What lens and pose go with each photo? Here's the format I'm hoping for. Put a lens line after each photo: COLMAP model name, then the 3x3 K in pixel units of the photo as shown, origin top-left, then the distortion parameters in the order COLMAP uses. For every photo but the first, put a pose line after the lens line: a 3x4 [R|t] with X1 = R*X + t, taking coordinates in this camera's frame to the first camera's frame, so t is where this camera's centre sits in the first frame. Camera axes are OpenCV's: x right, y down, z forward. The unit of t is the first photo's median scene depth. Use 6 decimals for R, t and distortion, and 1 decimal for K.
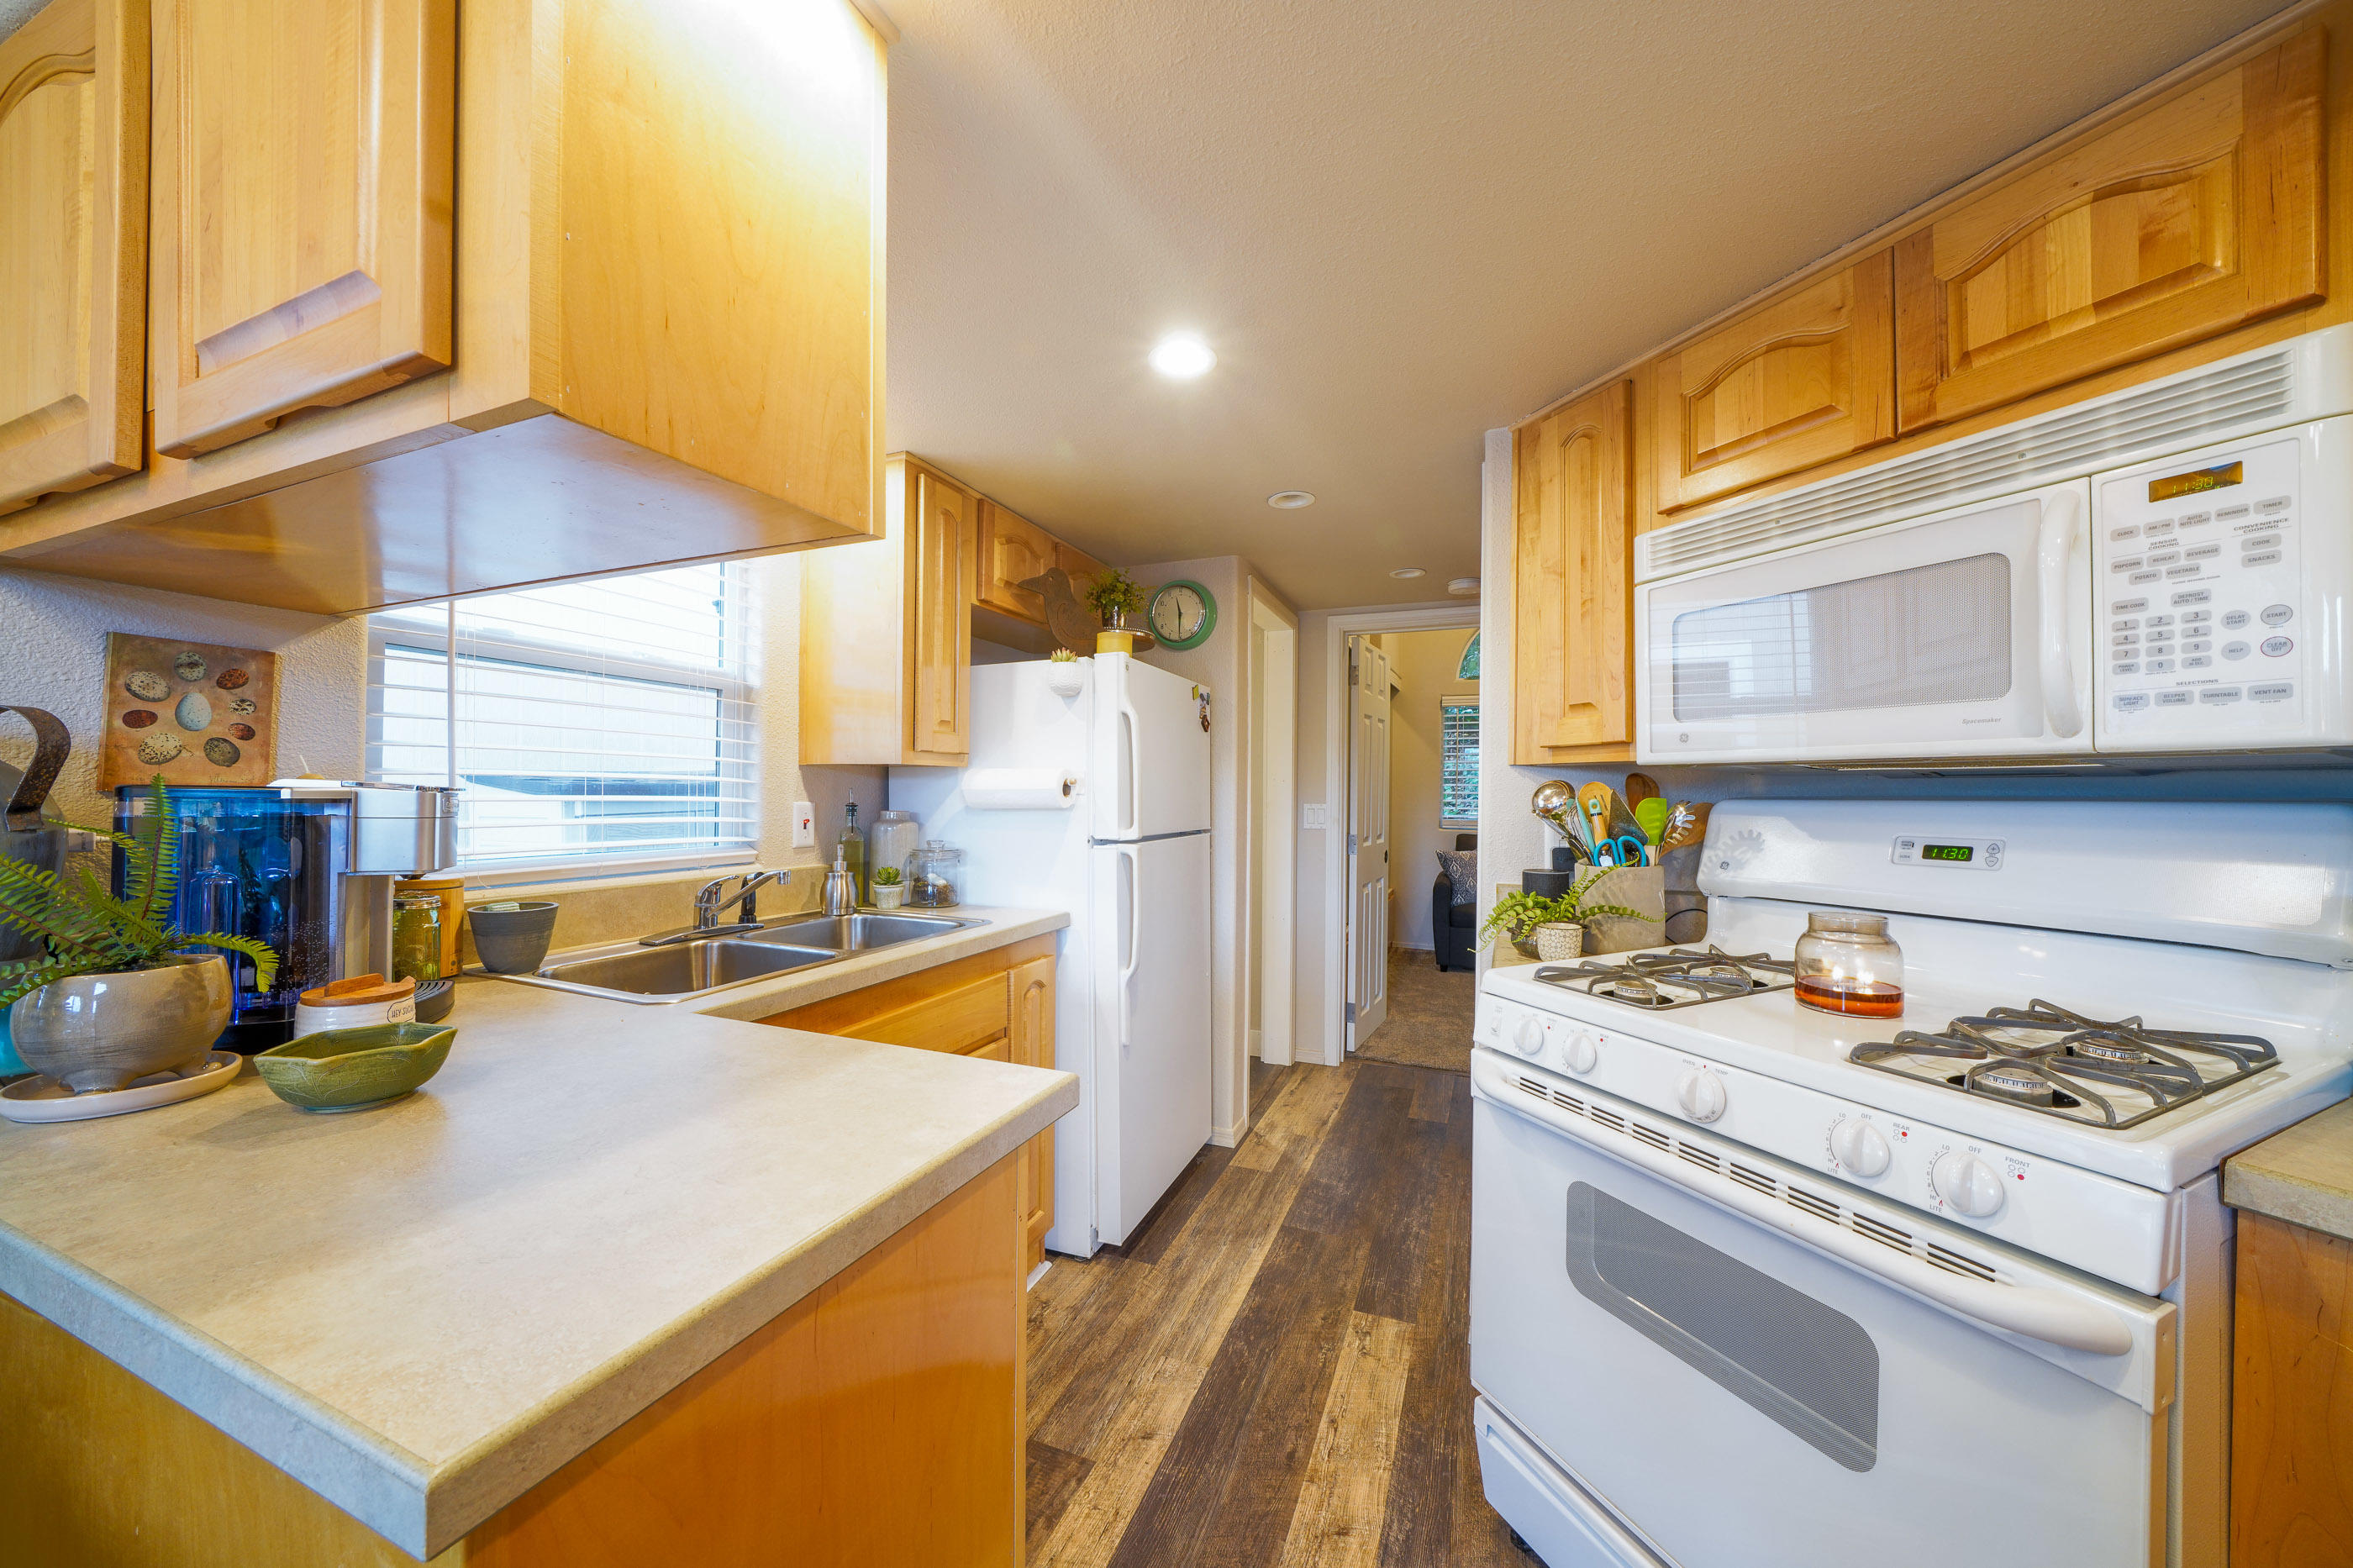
lens RADIAL K [[800.9, 0, 1190.3], [0, 800.9, 789.9], [0, 0, 1]] dist [-0.009556, 0.000041]
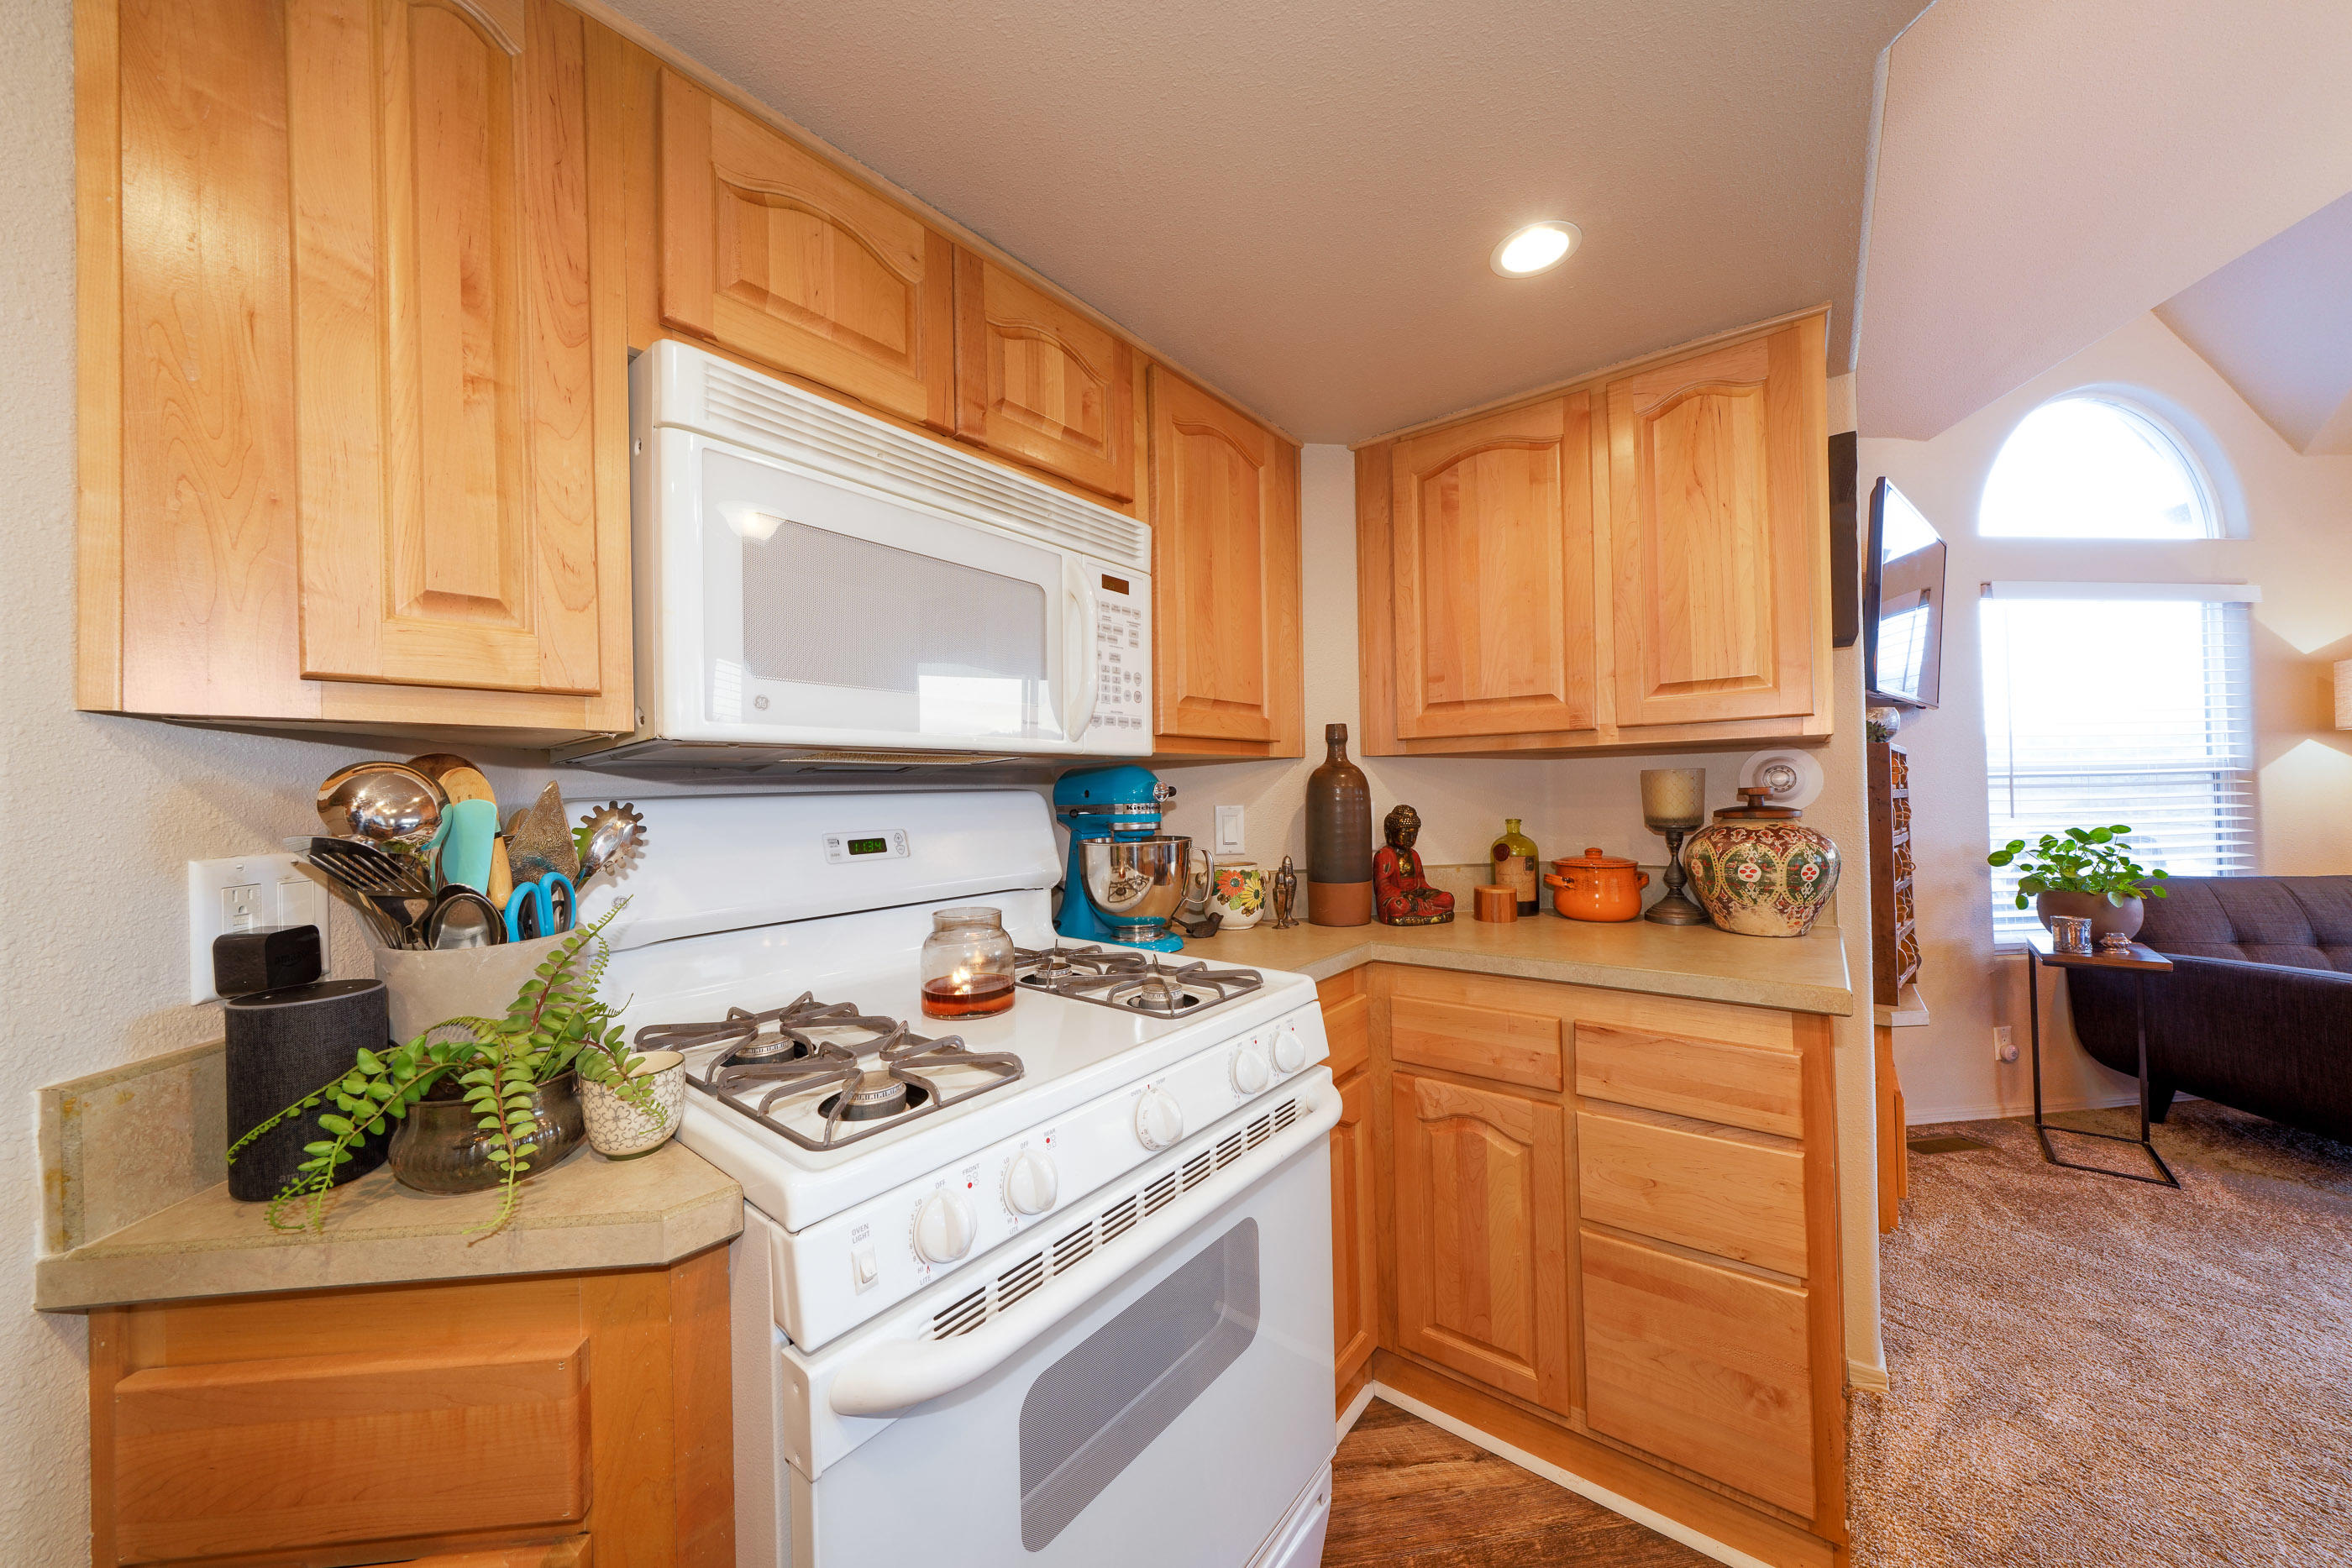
lens RADIAL K [[800.5, 0, 1189.8], [0, 800.5, 789.9], [0, 0, 1]] dist [-0.009556, 0.000041]
pose [[-0.466244, 0.006738, 0.884630, -0.112574], [0.016664, 0.999860, 0.001168, 0.010722], [-0.884499, 0.015286, -0.466291, 0.906909]]
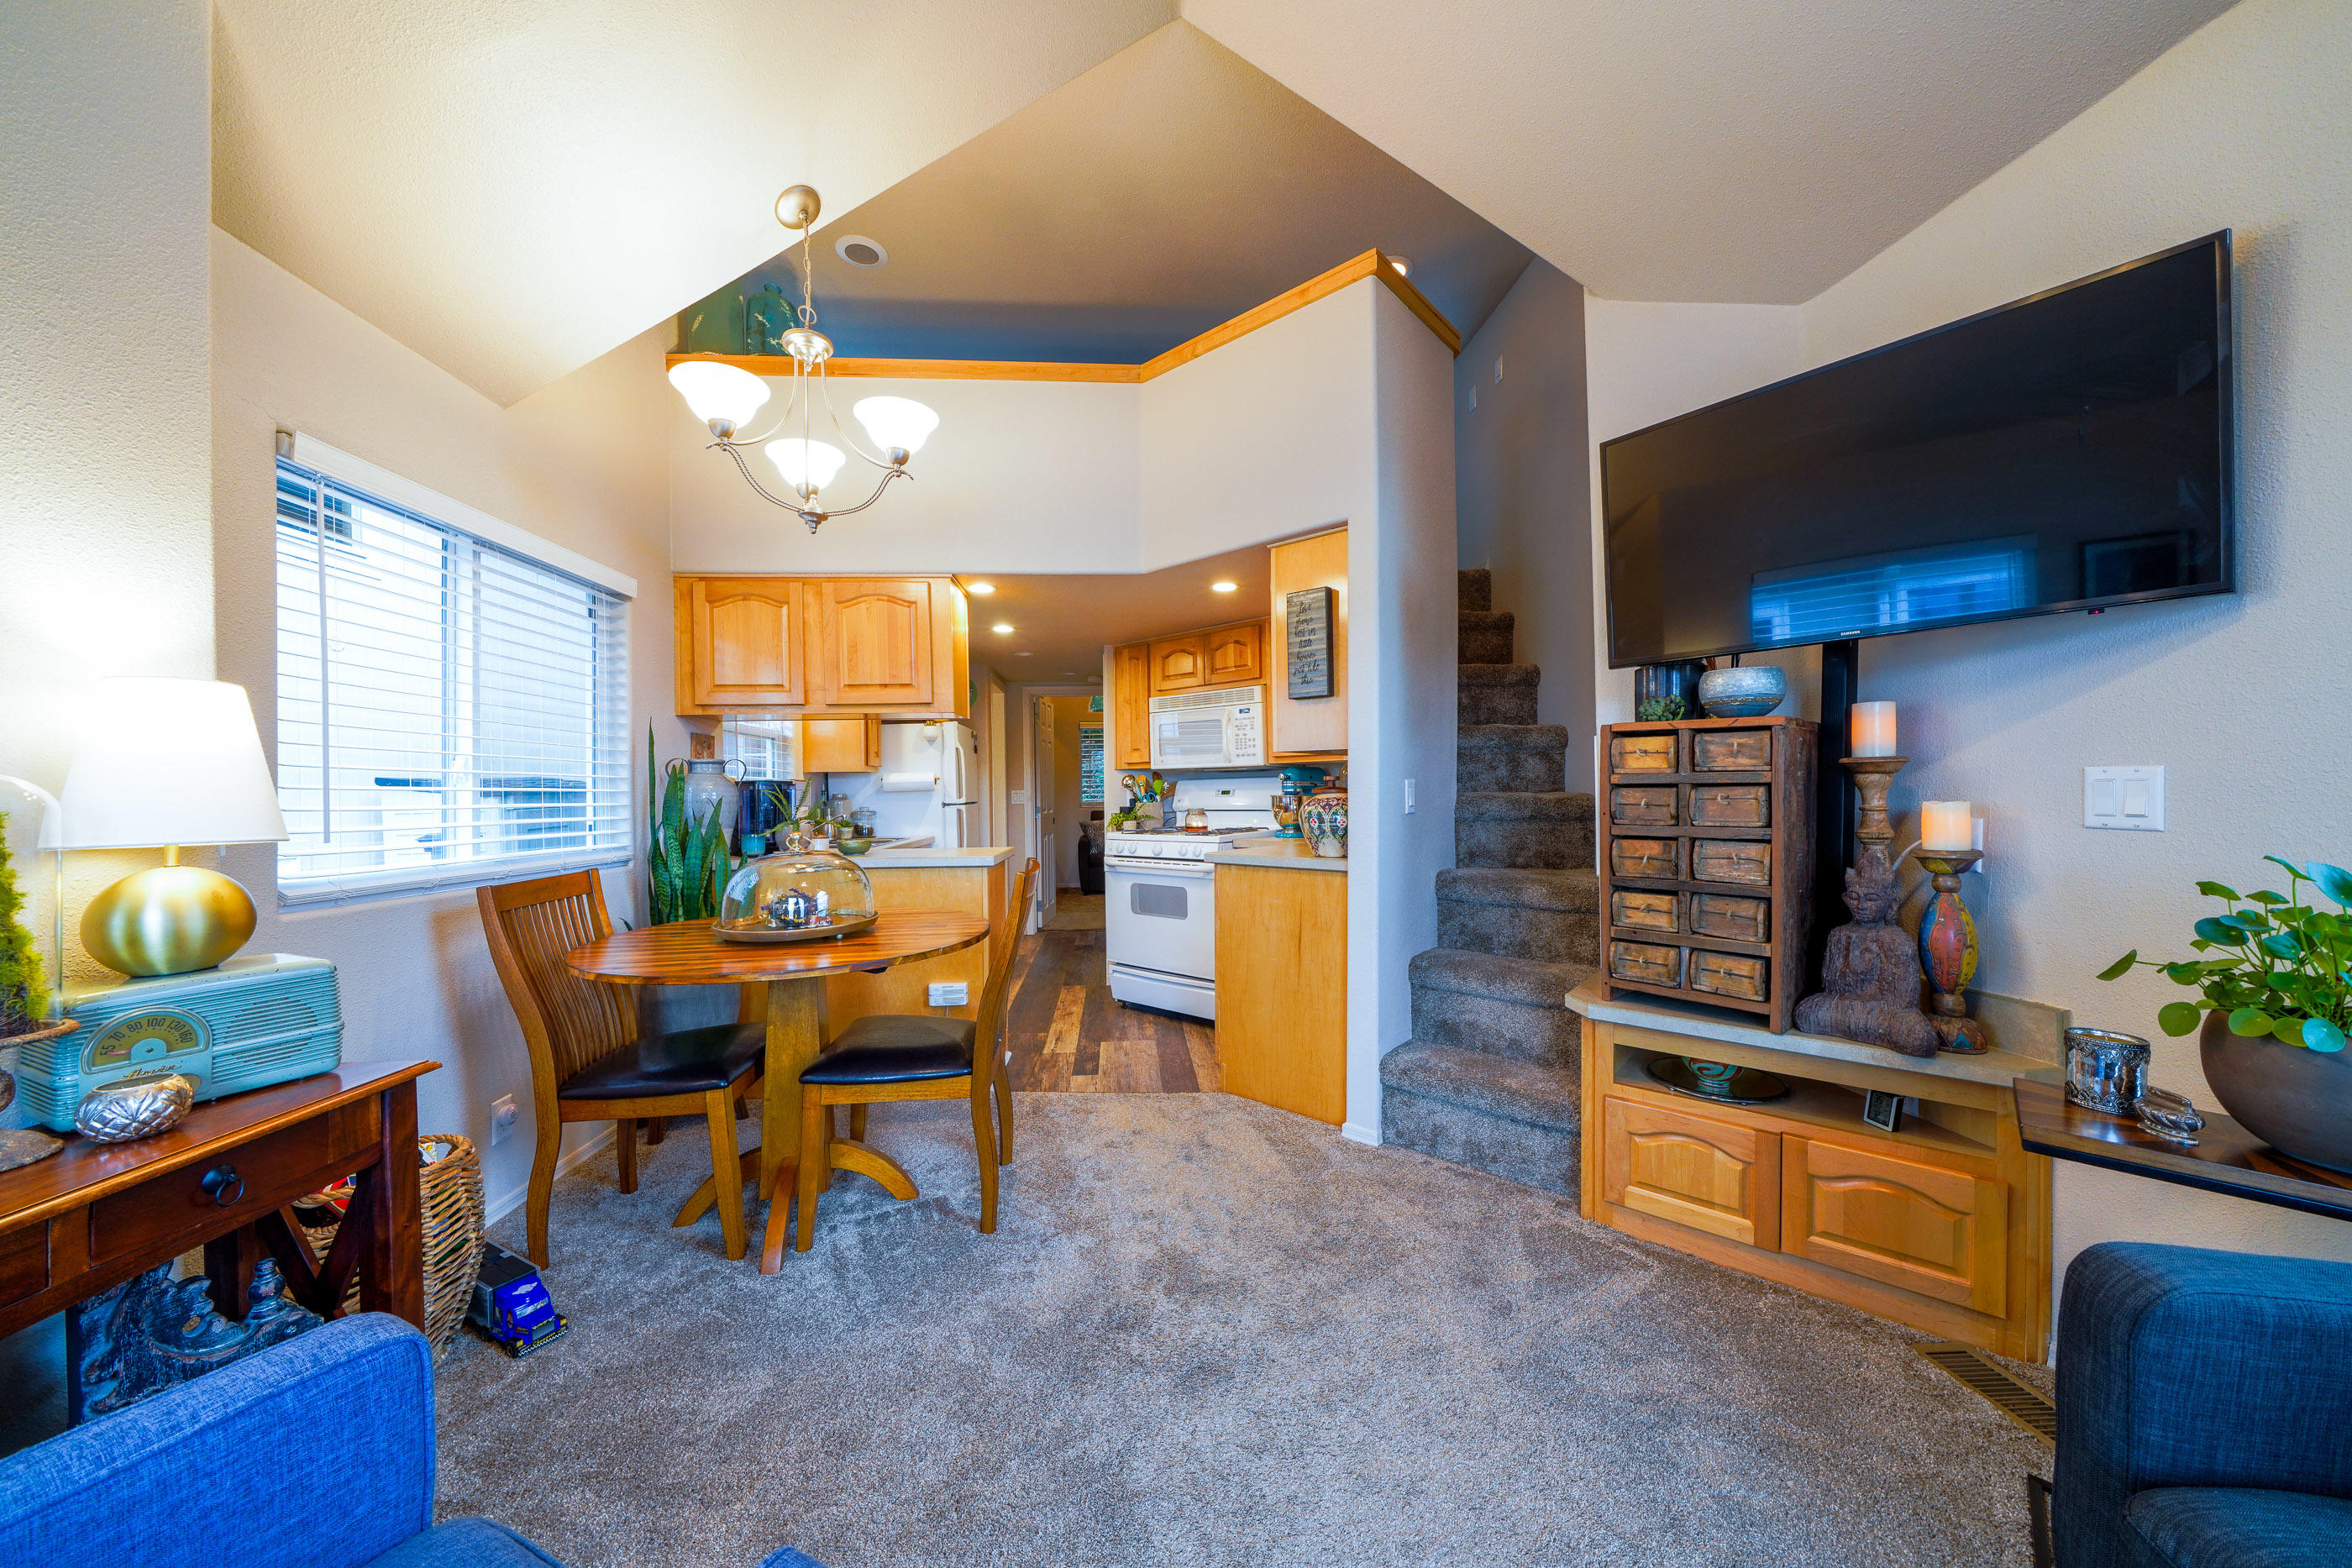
lens RADIAL K [[800.5, 0, 1189.8], [0, 800.5, 789.9], [0, 0, 1]] dist [-0.009556, 0.000041]
pose [[0.898266, -0.021417, 0.438930, -0.677155], [0.021353, 0.999759, 0.005082, 0.036099], [-0.438933, 0.004808, 0.898507, -1.854151]]
